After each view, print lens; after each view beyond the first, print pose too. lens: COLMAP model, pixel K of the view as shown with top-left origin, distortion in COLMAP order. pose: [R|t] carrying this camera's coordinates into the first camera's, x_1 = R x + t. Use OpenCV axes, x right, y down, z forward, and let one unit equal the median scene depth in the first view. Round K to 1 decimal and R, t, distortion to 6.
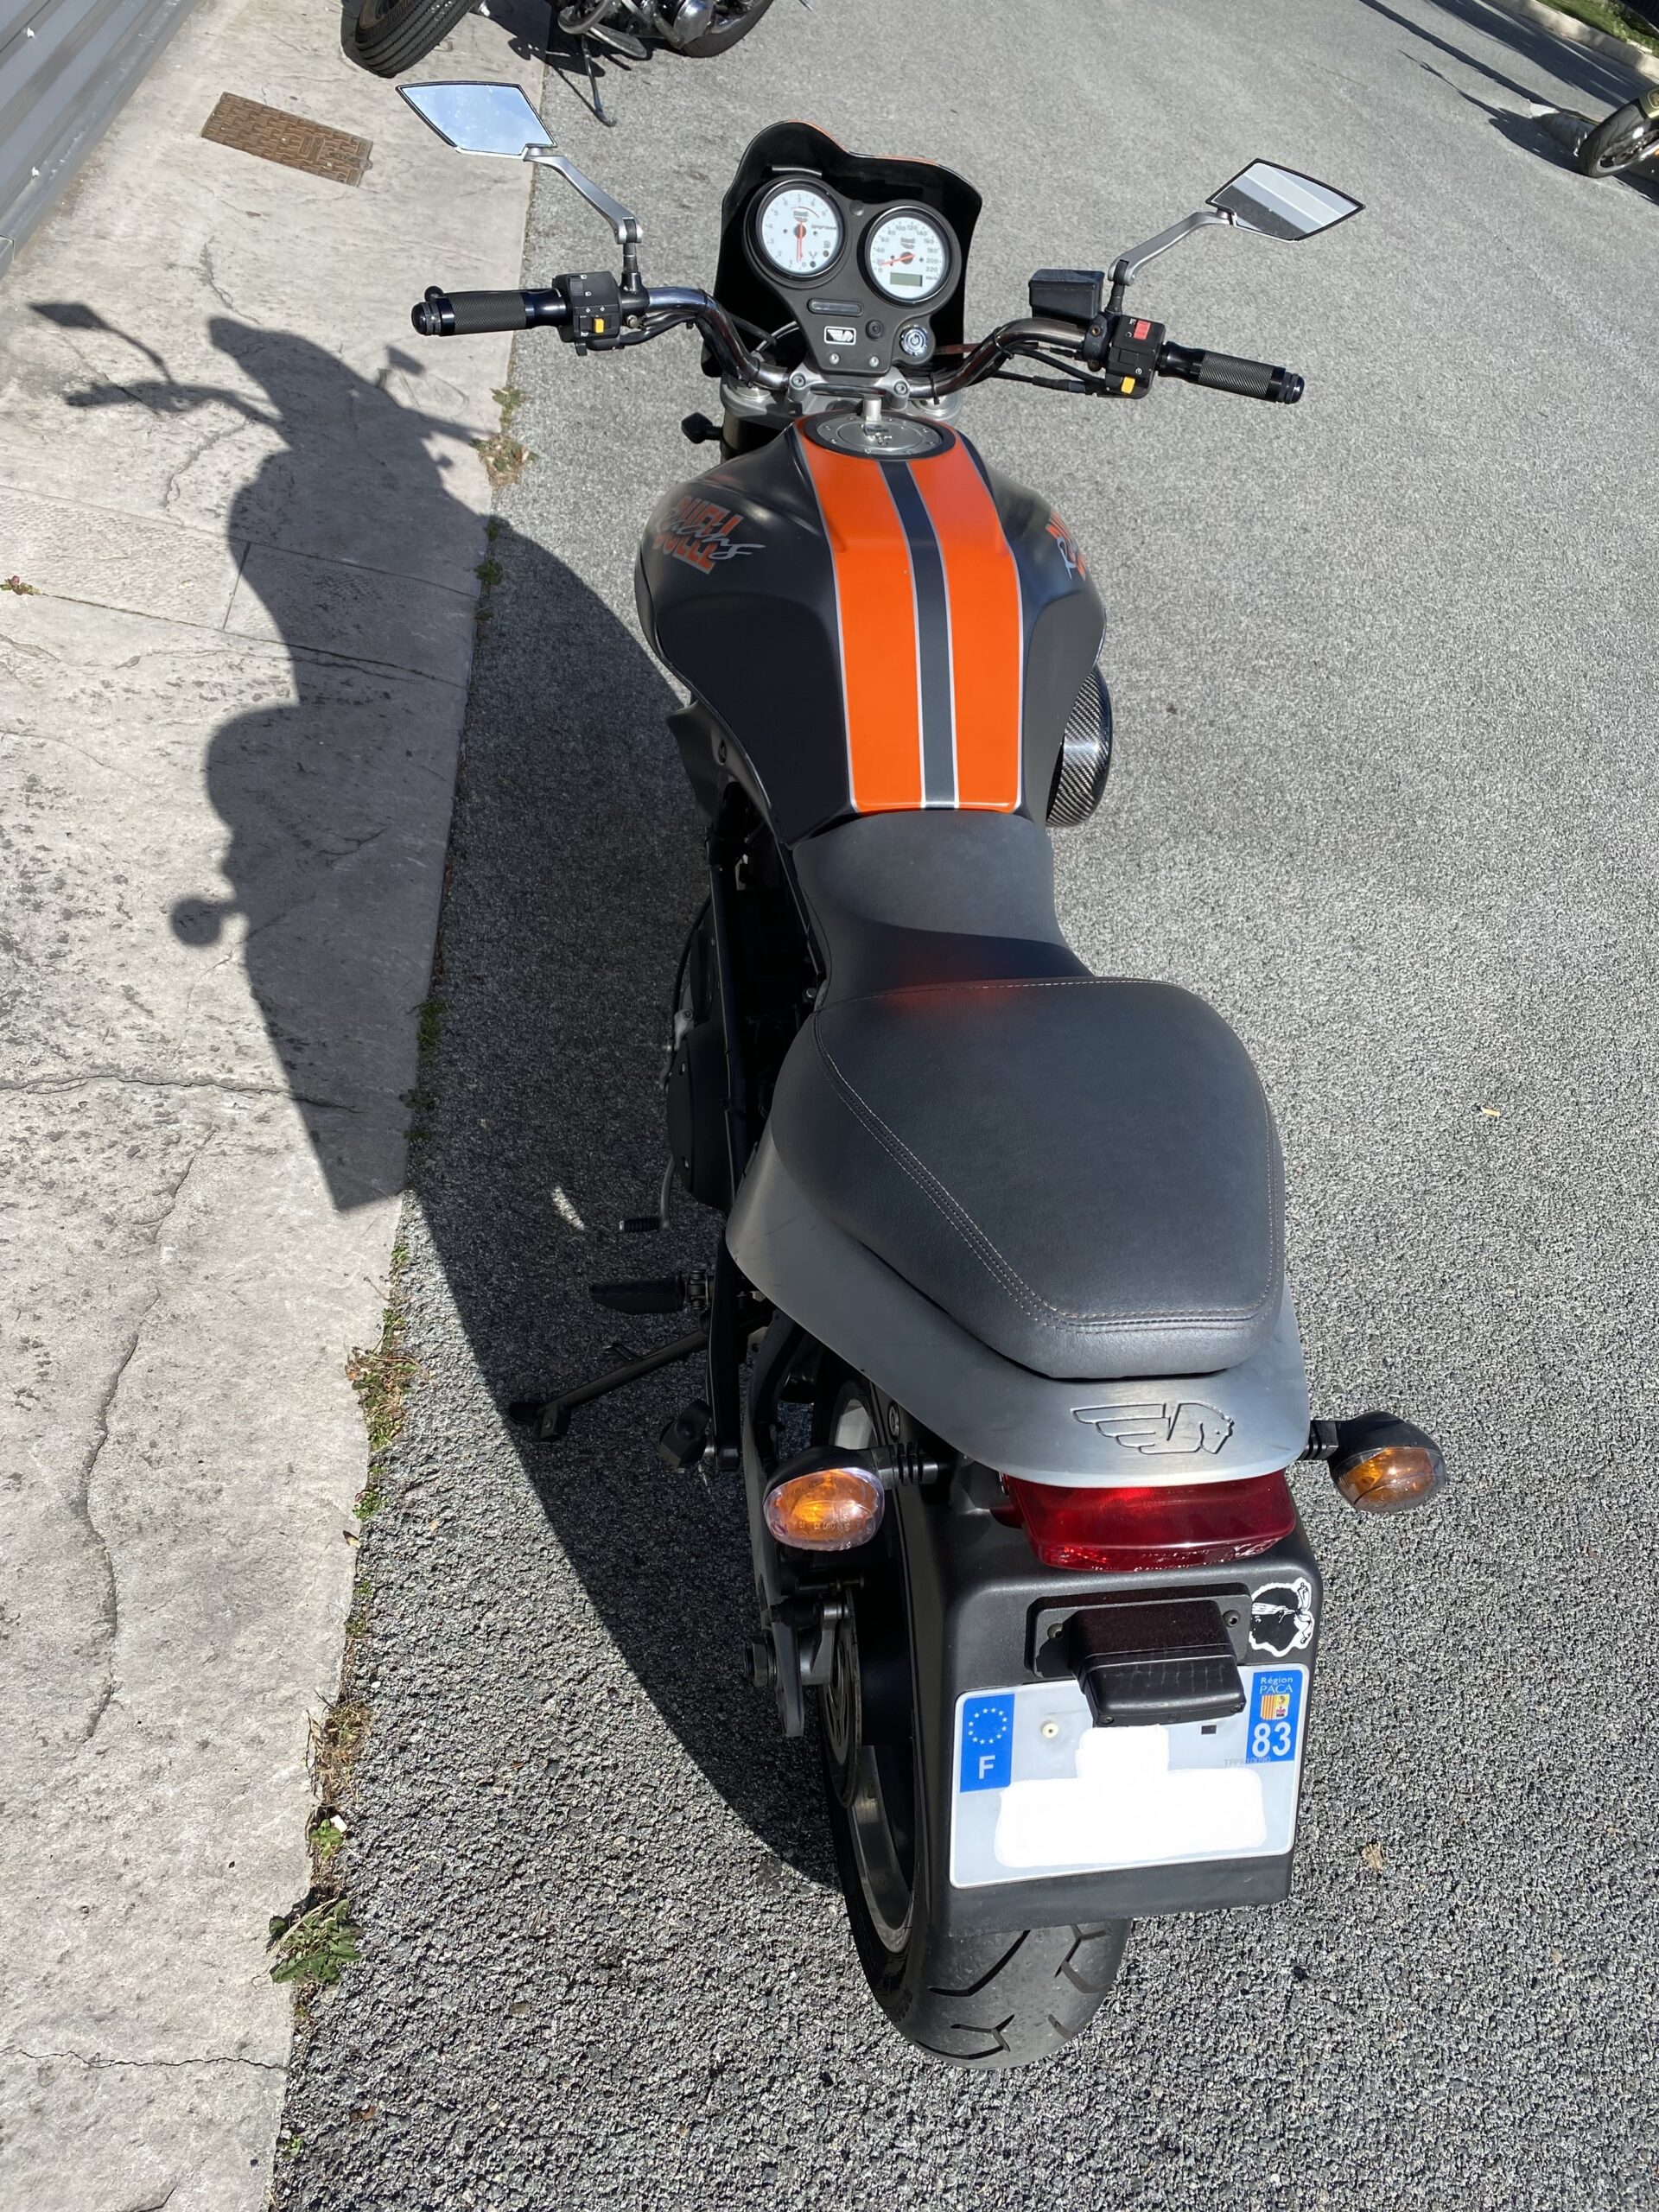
lens RADIAL K [[1672.3, 0, 845.0], [0, 1672.3, 1097.6], [0, 0, 1]] dist [0.030321, -0.018100]
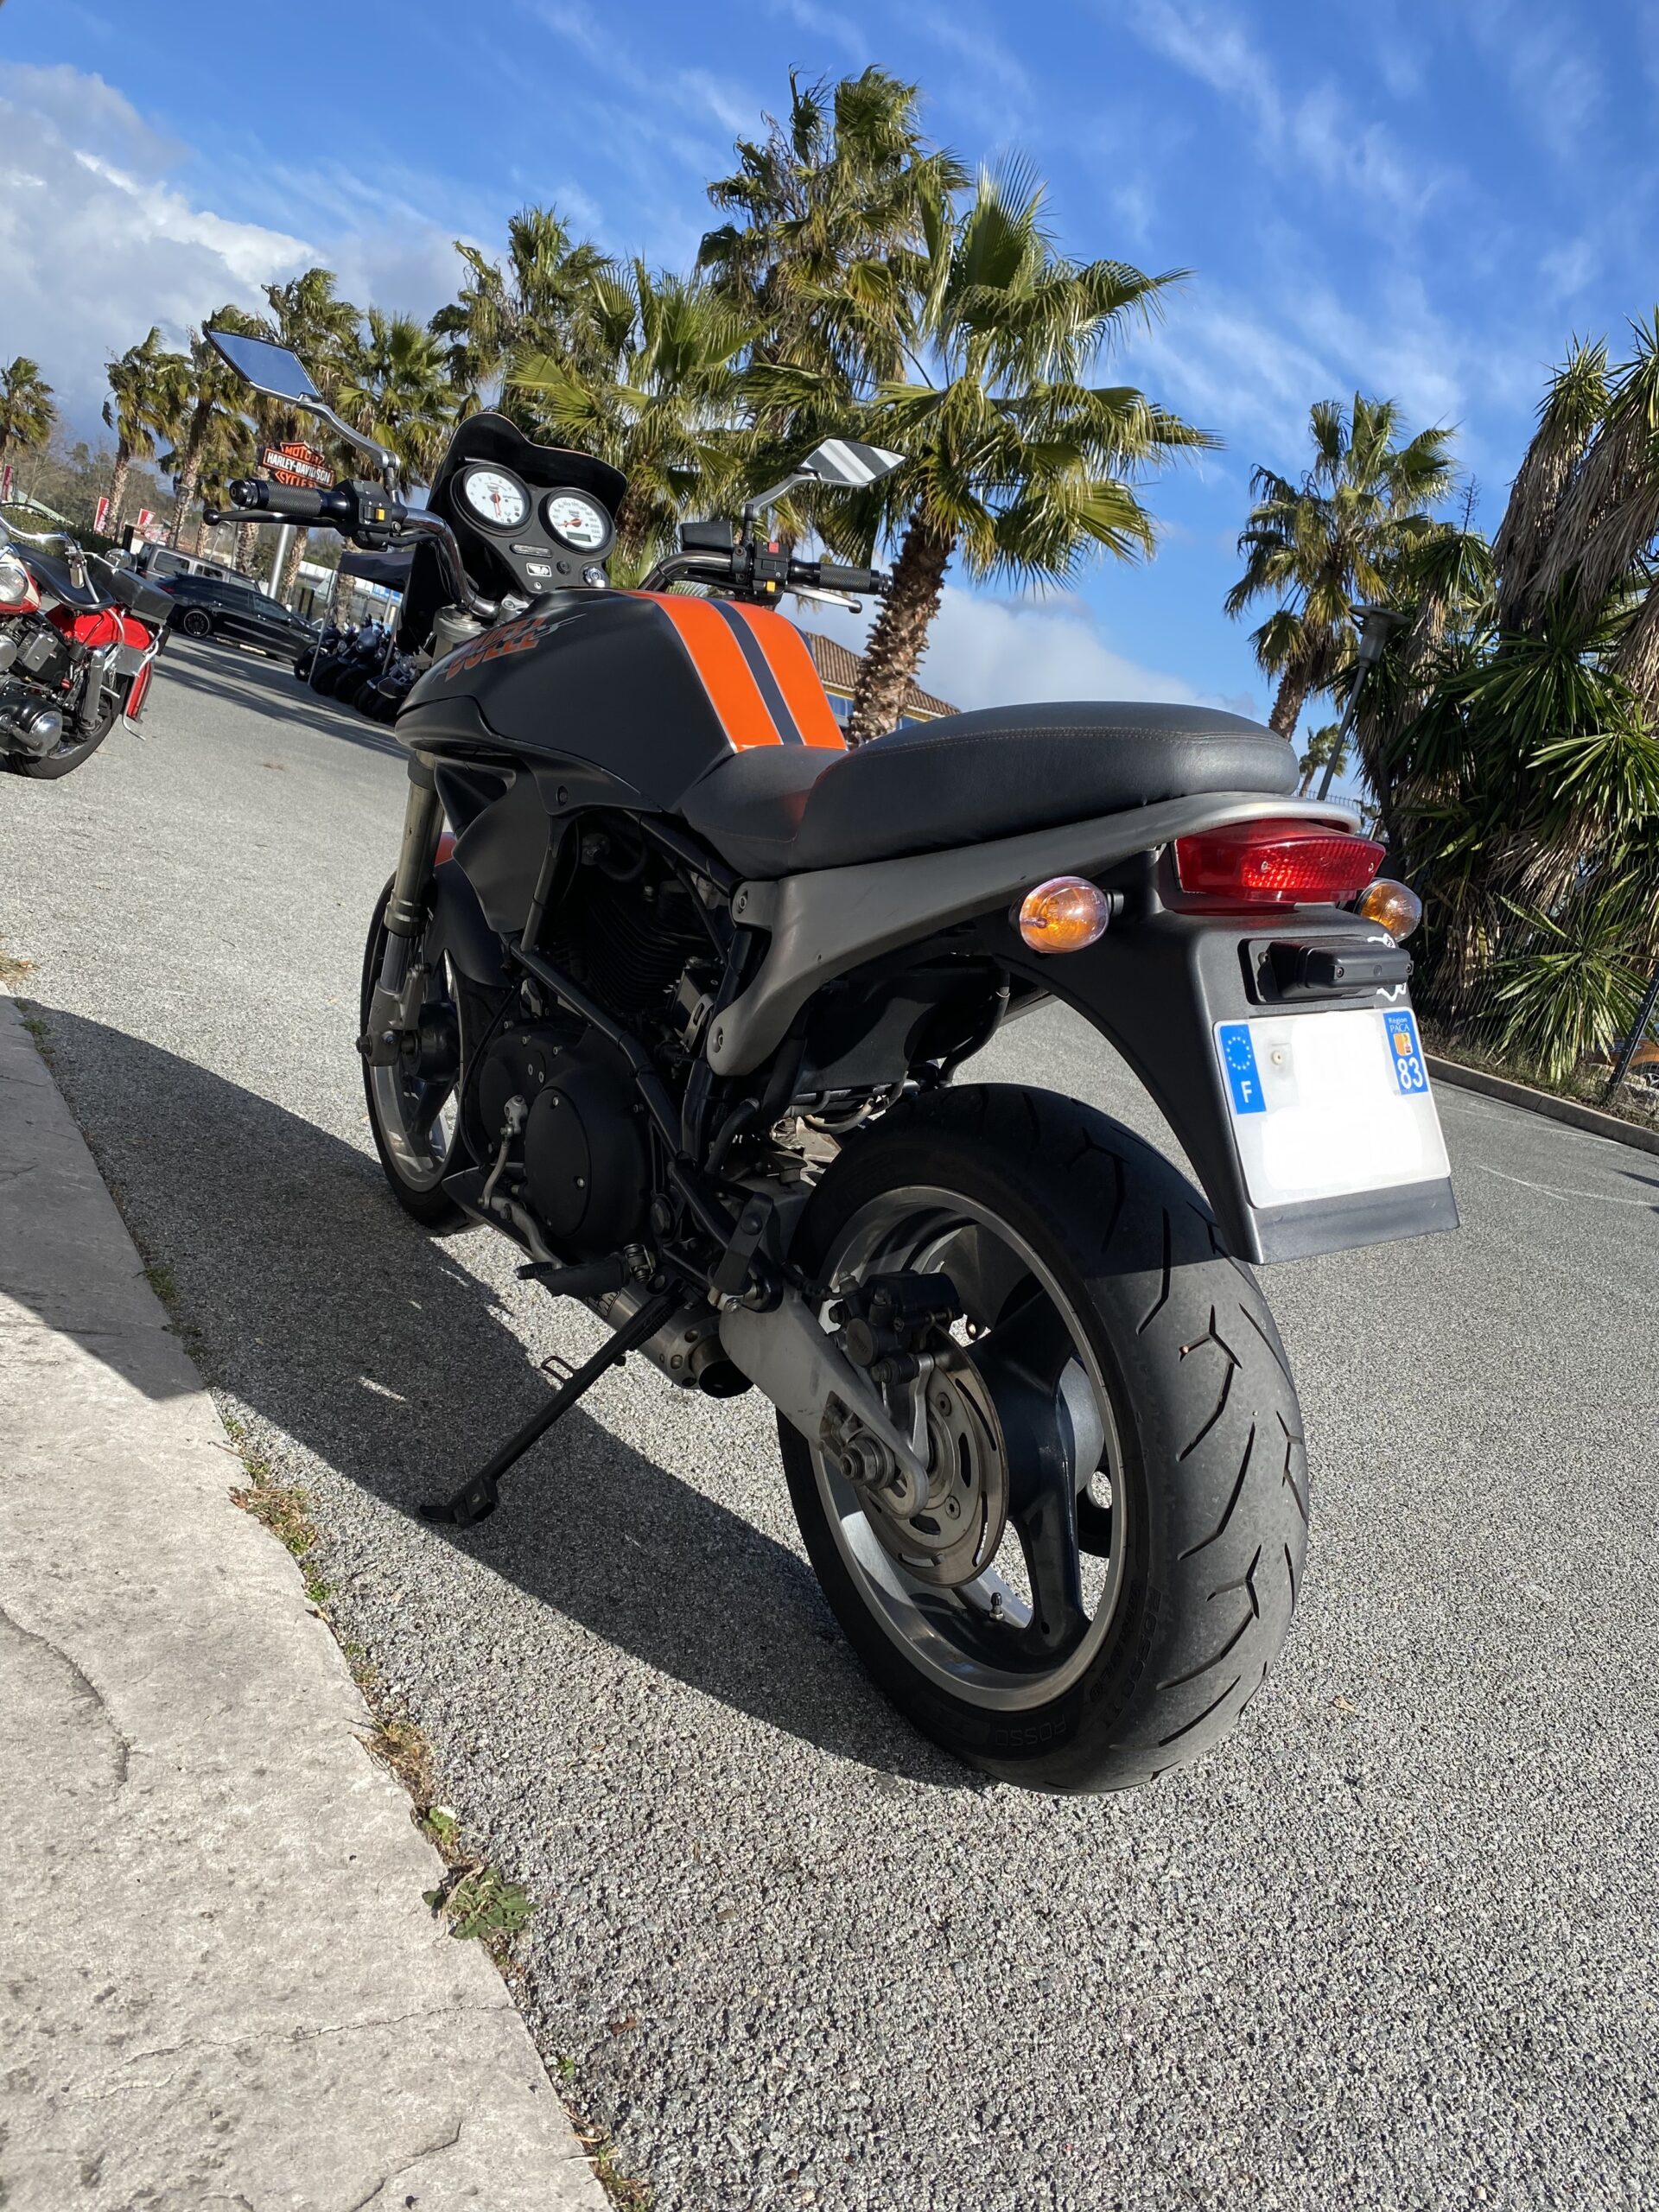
lens RADIAL K [[1672.3, 0, 843.6], [0, 1672.3, 1118.1], [0, 0, 1]] dist [0.030321, -0.018100]
pose [[0.897535, -0.130403, 0.421220, -0.429736], [0.295484, 0.886926, -0.355038, 0.477437], [-0.327293, 0.443122, 0.834579, 0.068882]]
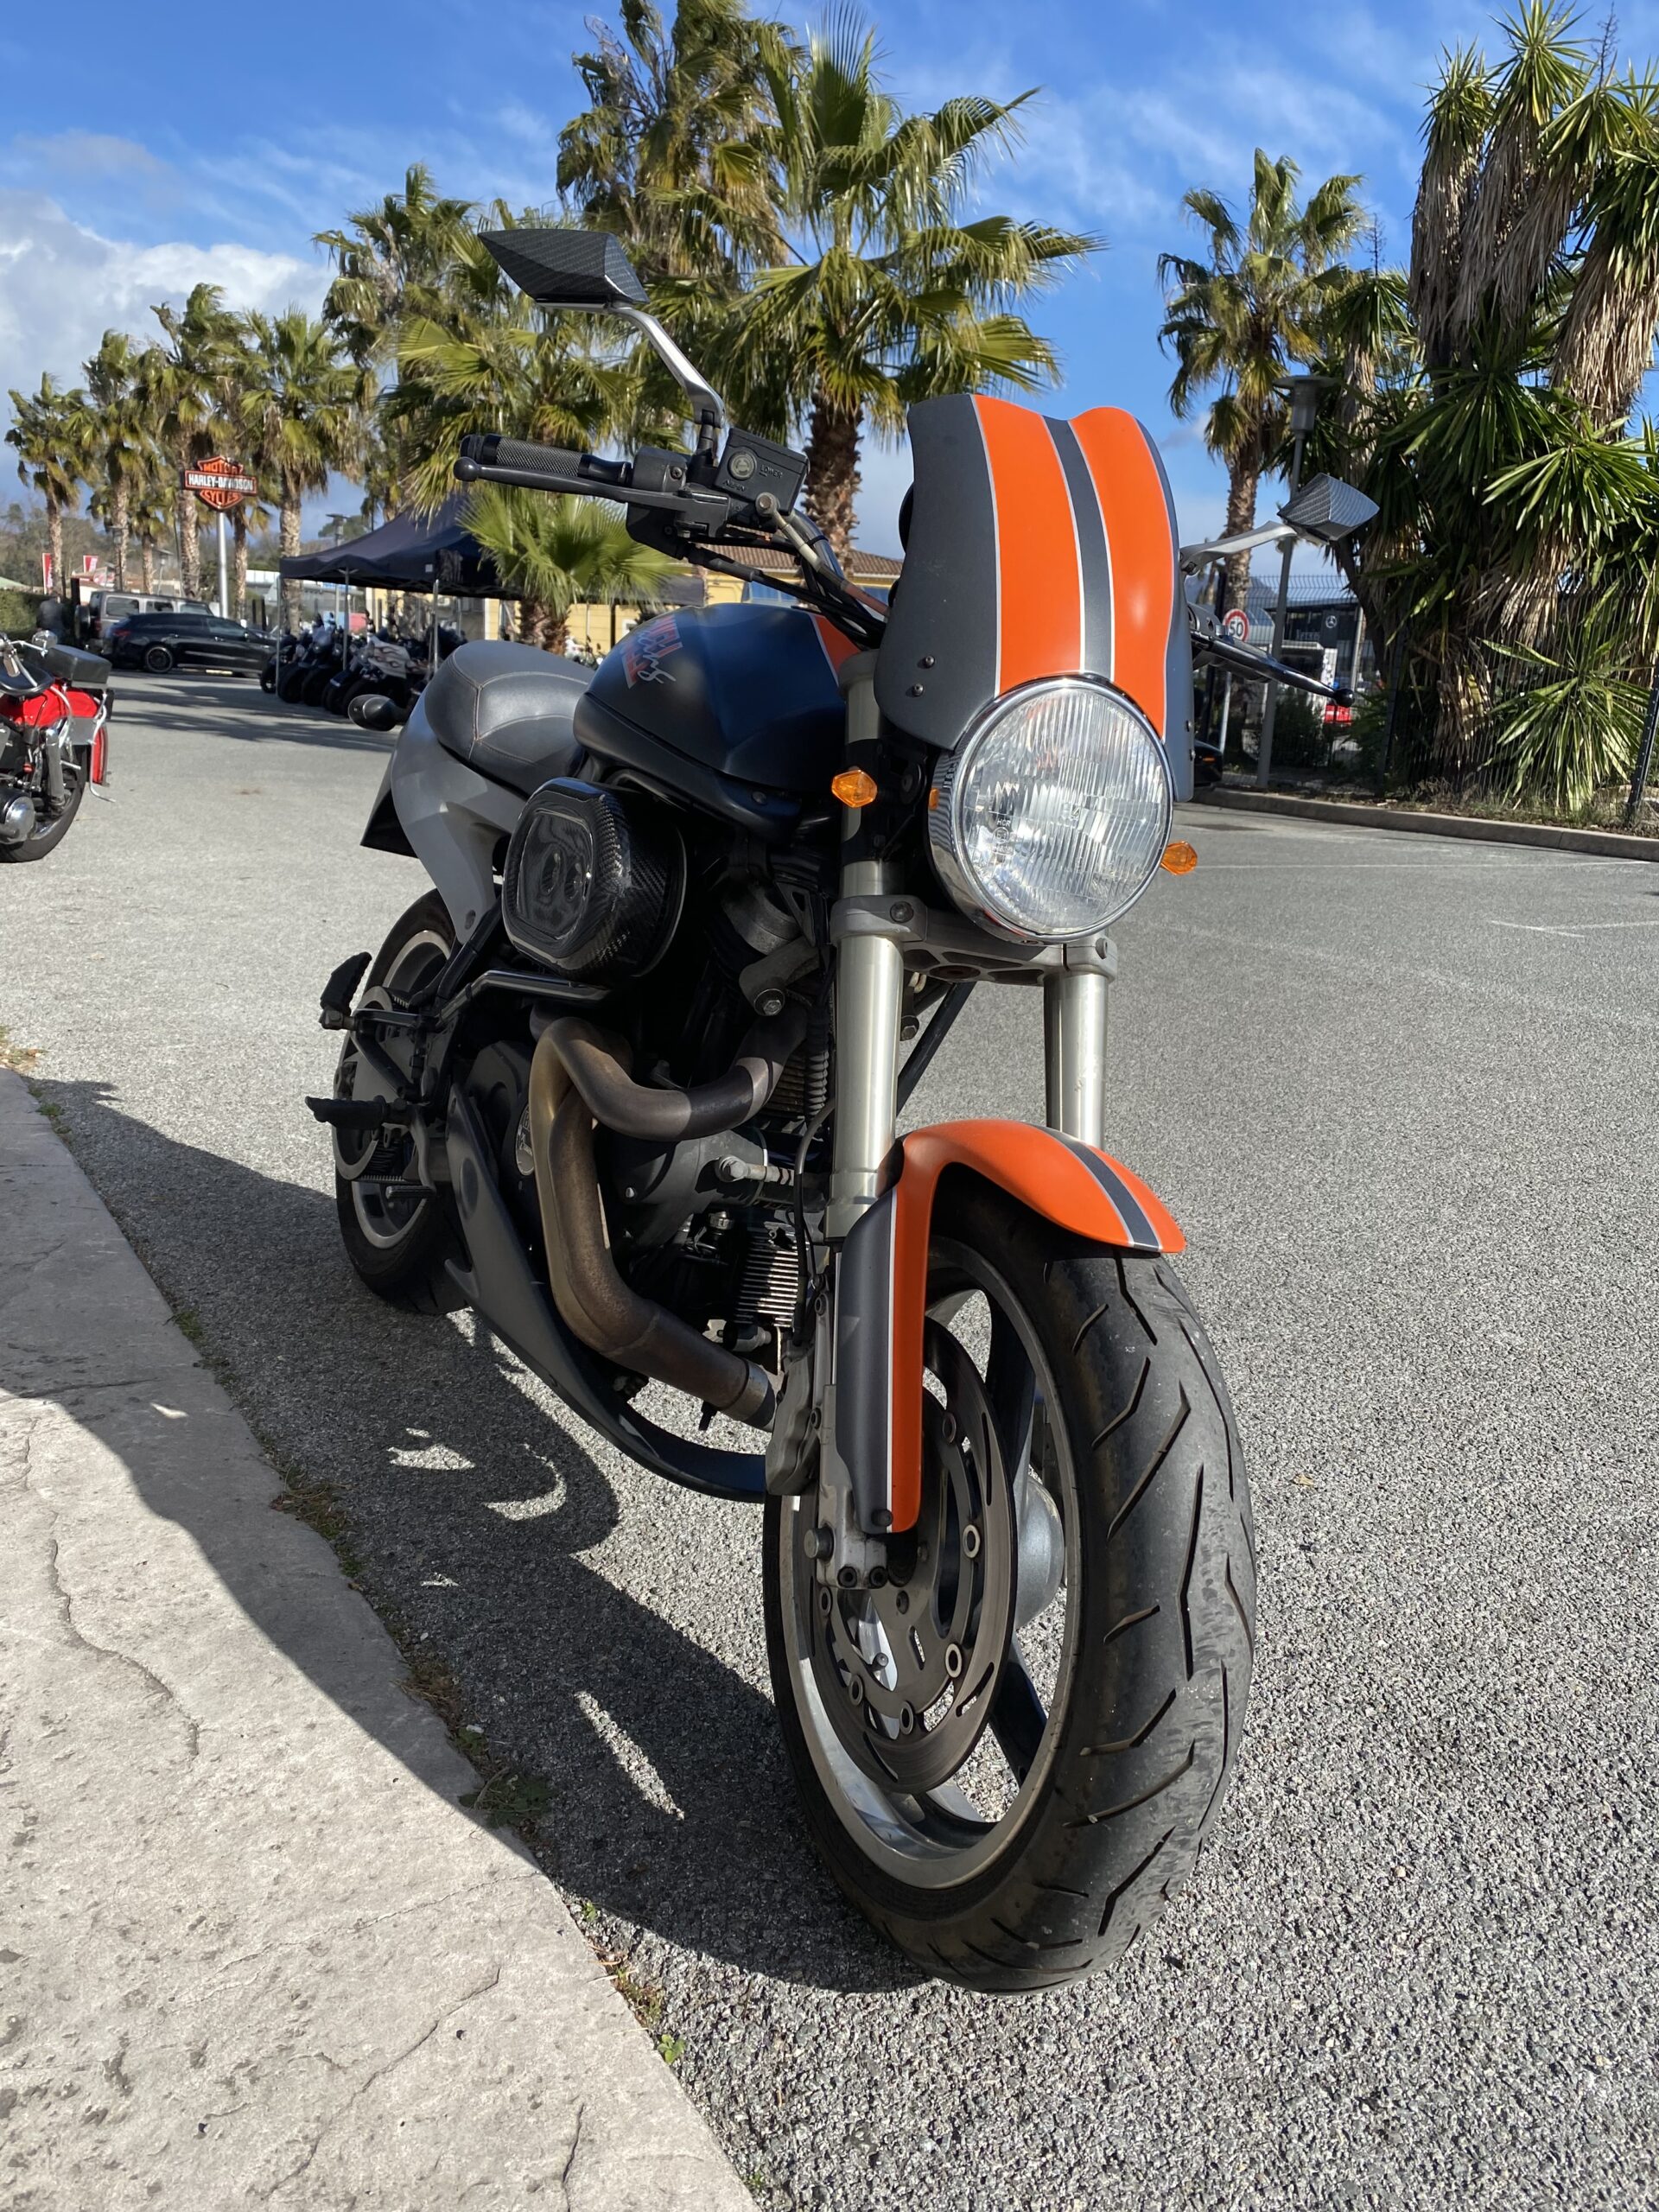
lens RADIAL K [[1672.3, 0, 821.0], [0, 1672.3, 1091.1], [0, 0, 1]] dist [0.030321, -0.018100]
pose [[0.866750, -0.340917, 0.364032, -0.353696], [0.462623, 0.822274, -0.331431, 0.540829], [-0.186343, 0.455677, 0.870422, -0.071988]]
